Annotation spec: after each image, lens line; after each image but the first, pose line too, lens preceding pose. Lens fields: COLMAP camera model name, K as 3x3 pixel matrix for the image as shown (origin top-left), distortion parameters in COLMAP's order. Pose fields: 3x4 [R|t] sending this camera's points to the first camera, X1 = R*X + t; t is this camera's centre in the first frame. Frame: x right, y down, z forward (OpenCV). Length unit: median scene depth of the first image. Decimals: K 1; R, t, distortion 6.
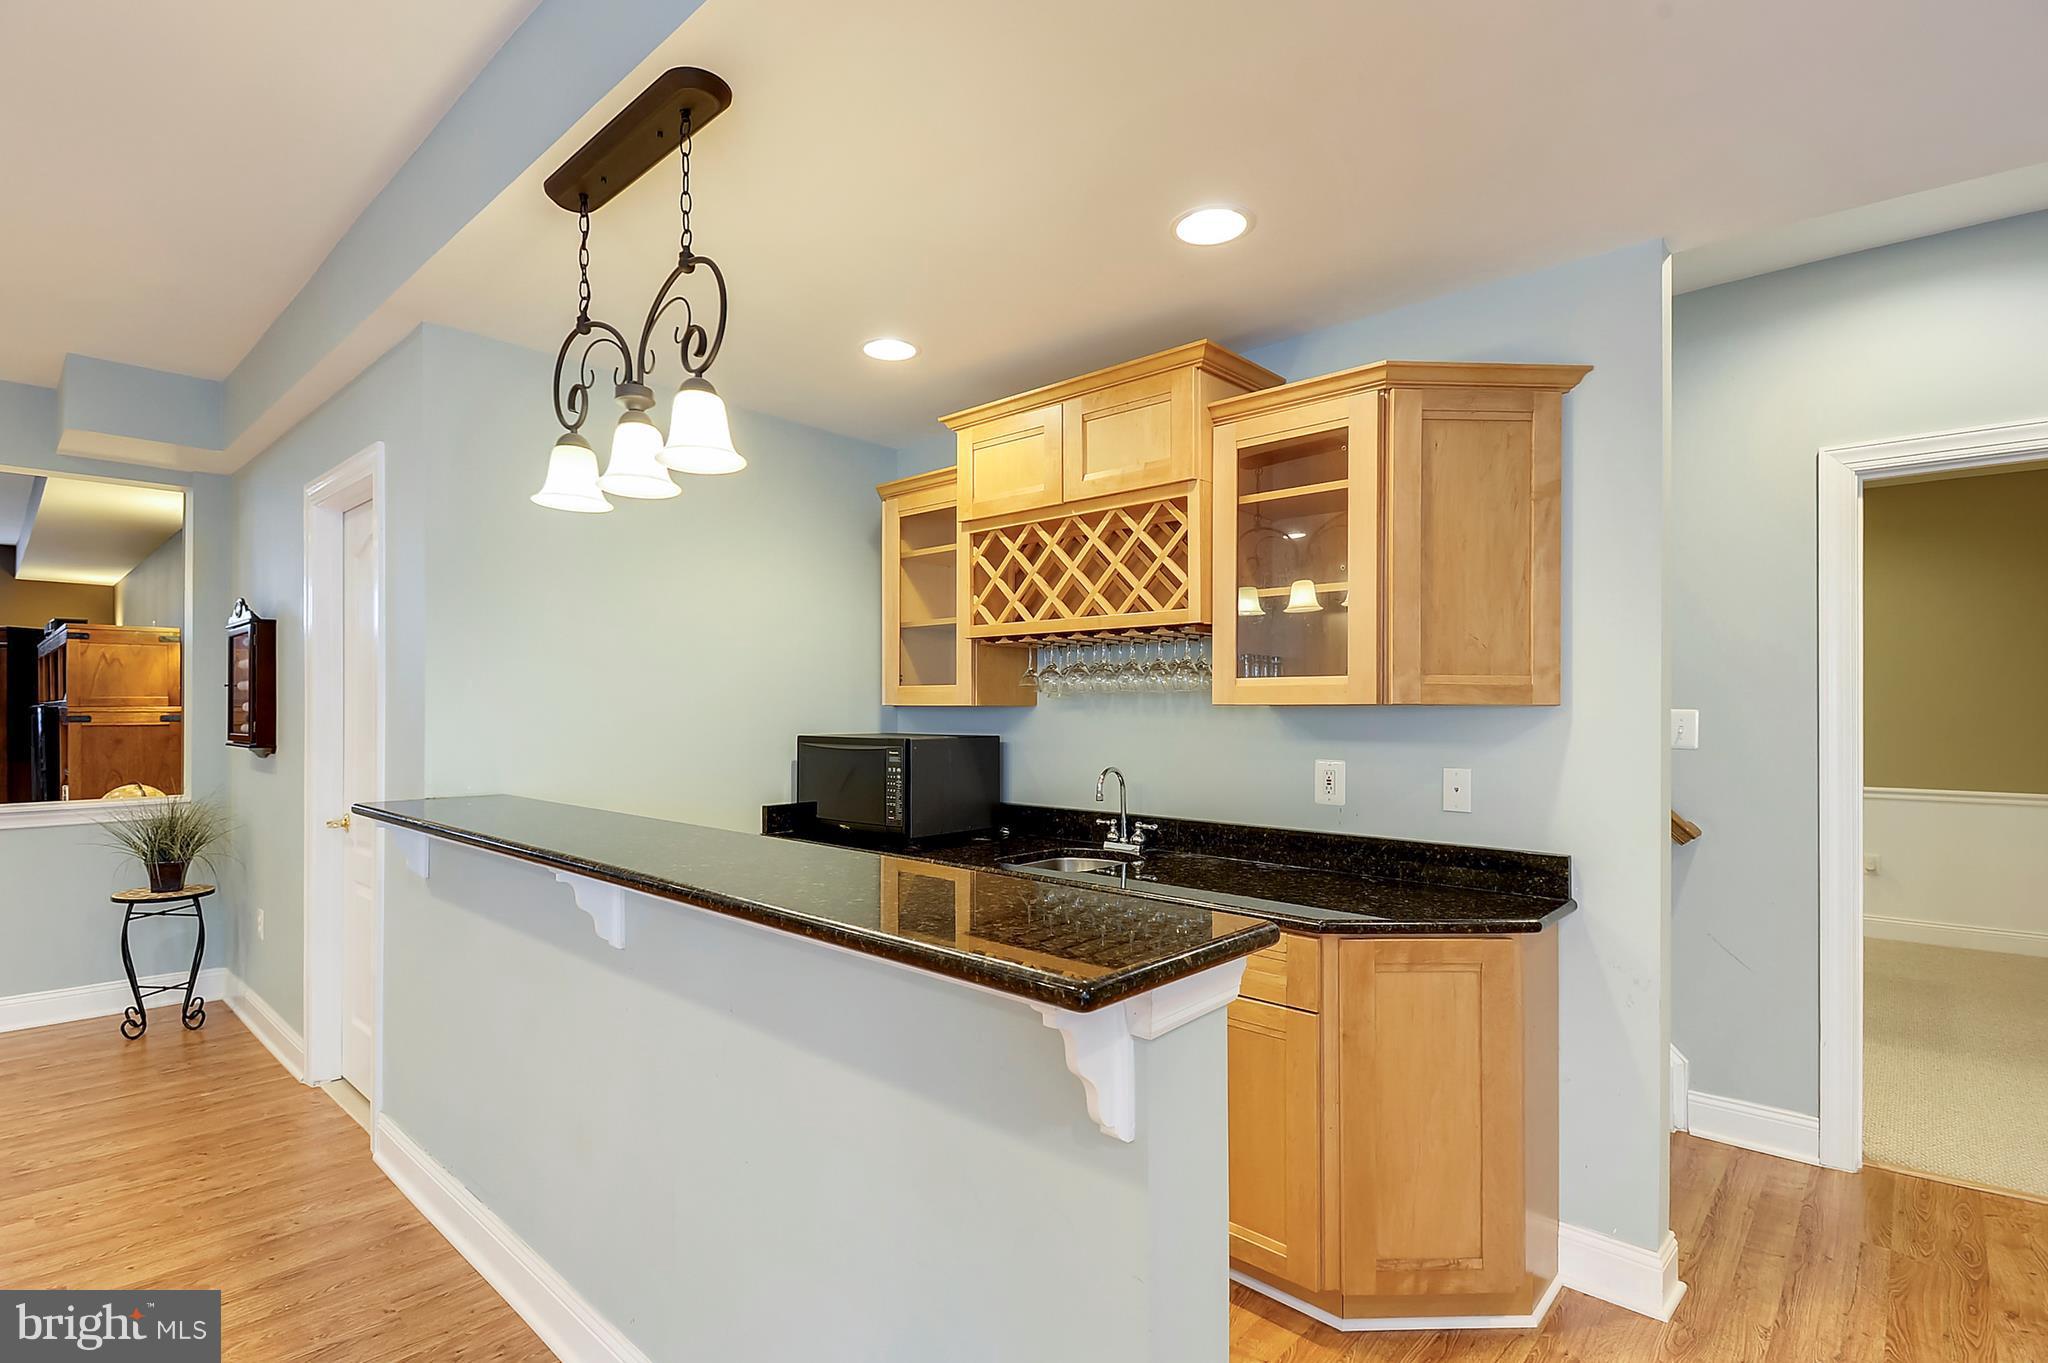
lens RADIAL K [[965.4, 0, 1022.9], [0, 965.4, 703.8], [0, 0, 1]] dist [0.022912, -0.021961]
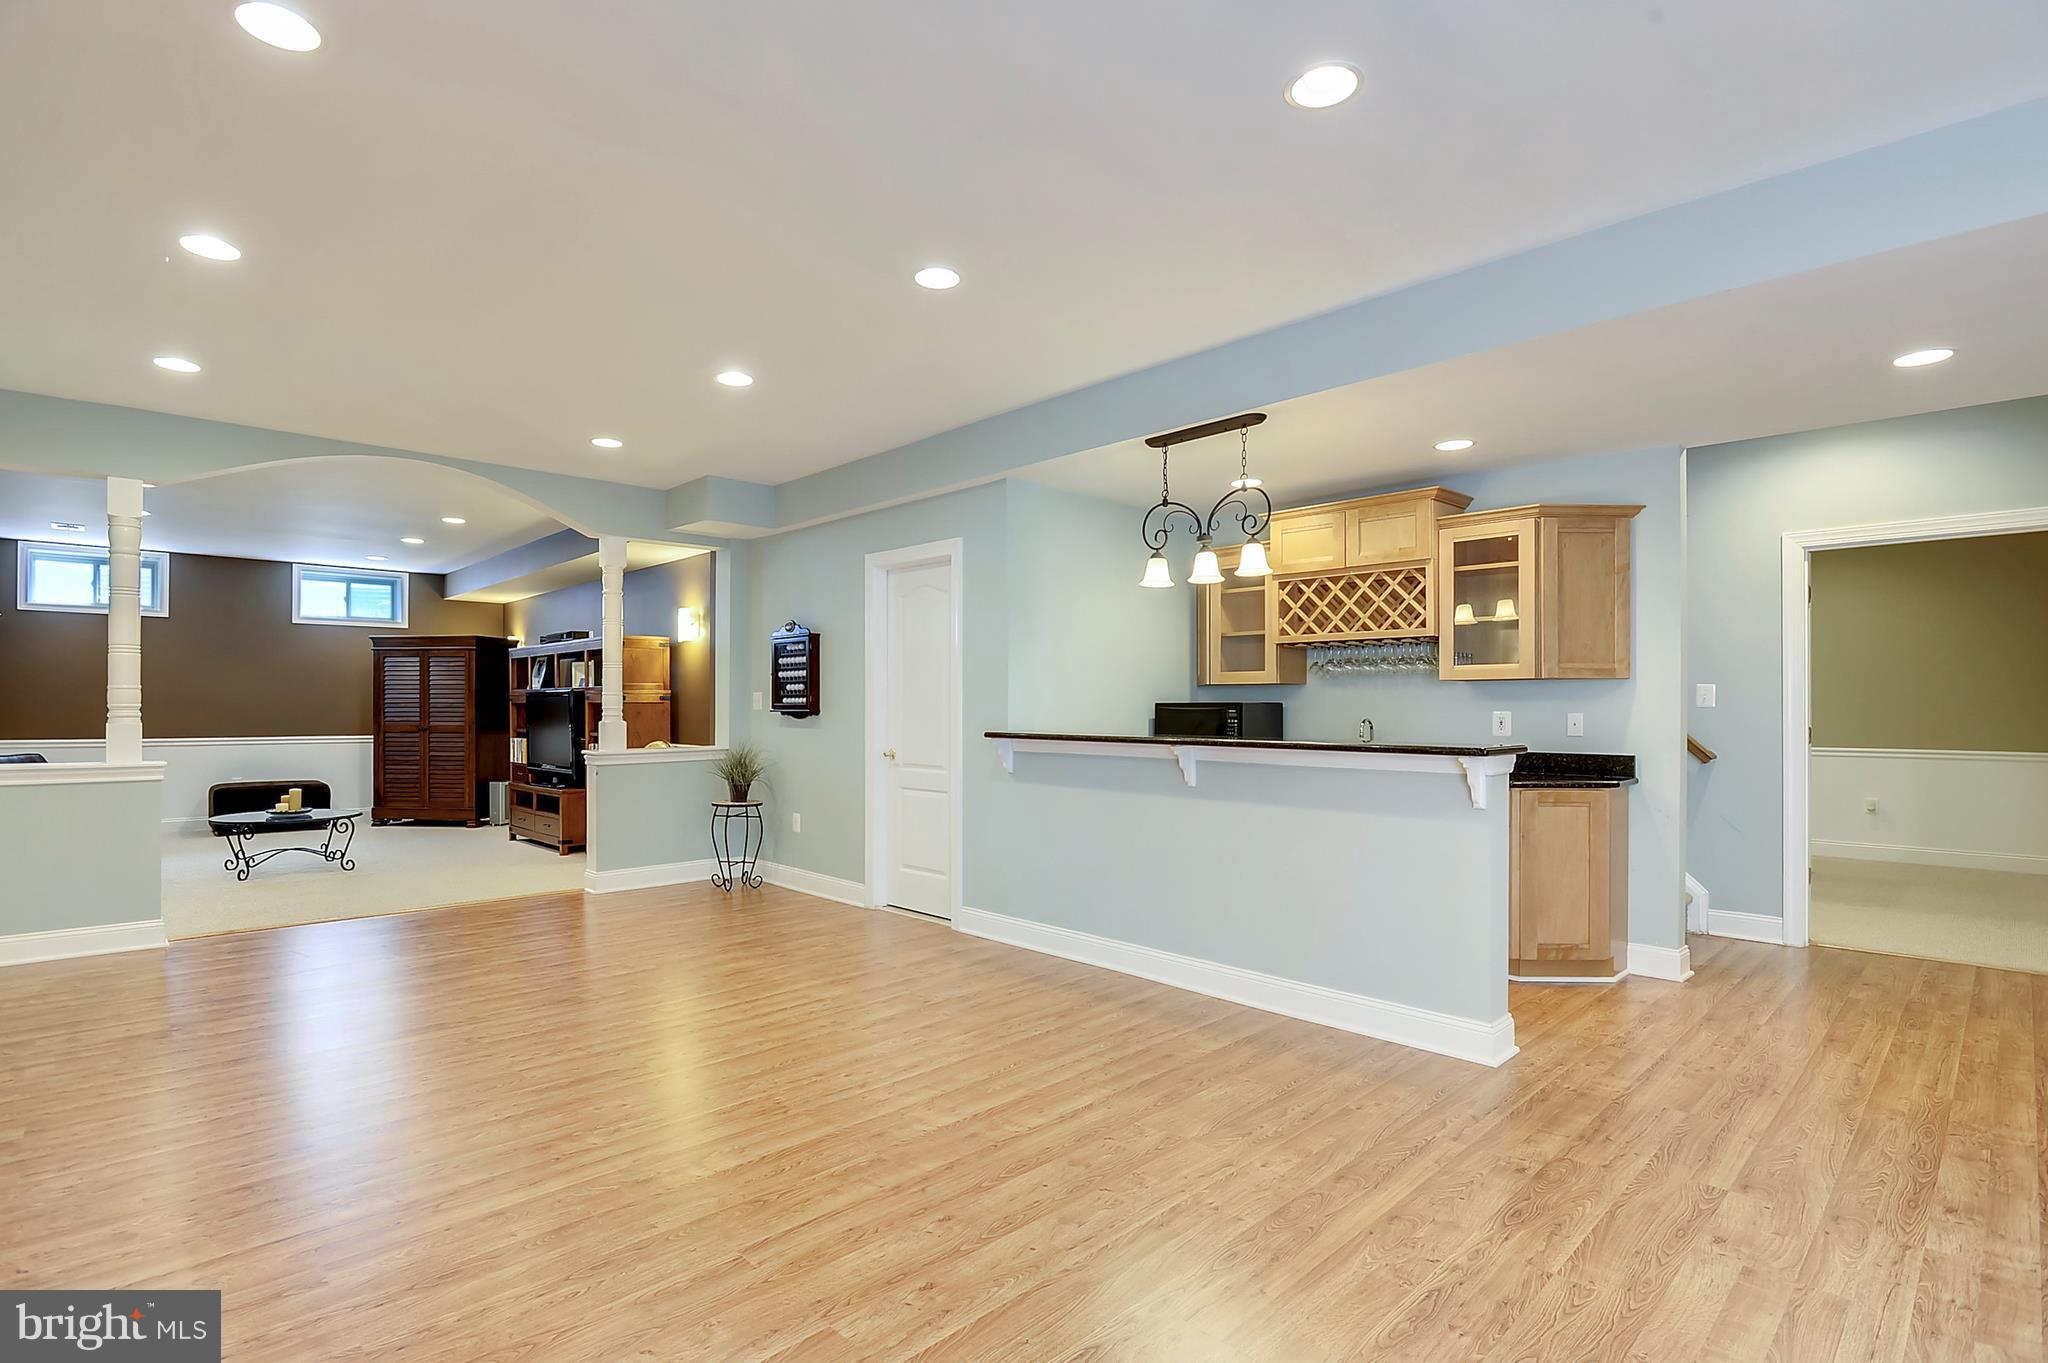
lens RADIAL K [[995.7, 0, 1017.3], [0, 995.7, 705.8], [0, 0, 1]] dist [-0.022964, 0.000037]
pose [[0.998022, -0.001822, -0.062831, -0.480737], [0.002167, 0.999983, 0.005427, 0.037305], [0.062820, -0.005552, 0.998009, -0.923365]]
